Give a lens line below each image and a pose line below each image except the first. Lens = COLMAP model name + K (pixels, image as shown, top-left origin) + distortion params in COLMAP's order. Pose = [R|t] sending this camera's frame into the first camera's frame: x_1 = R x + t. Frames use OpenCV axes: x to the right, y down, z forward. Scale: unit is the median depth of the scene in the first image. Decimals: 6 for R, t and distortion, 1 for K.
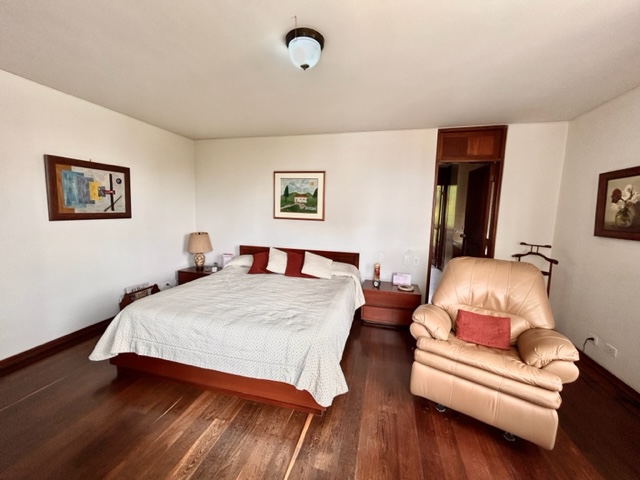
lens RADIAL K [[259.5, 0, 318.6], [0, 259.5, 239.7], [0, 0, 1]] dist [0.001754, -0.000128]
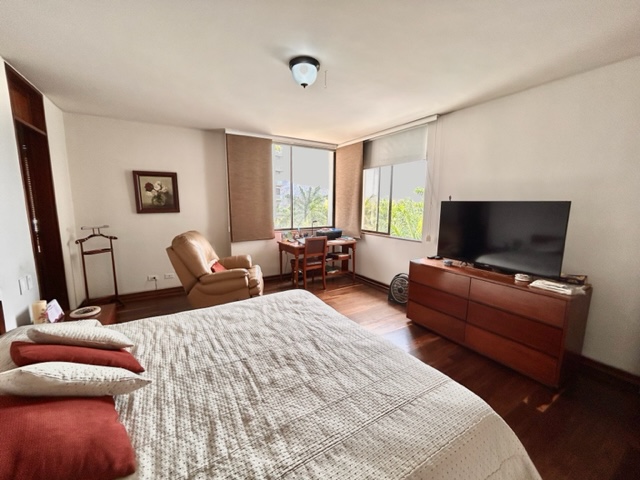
lens RADIAL K [[259.5, 0, 316.5], [0, 259.5, 239.9], [0, 0, 1]] dist [0.001754, -0.000128]
pose [[-0.714629, -0.125524, 0.688149, -0.752130], [0.062869, 0.968261, 0.241906, -0.172025], [-0.696673, 0.216136, -0.684055, 1.425252]]
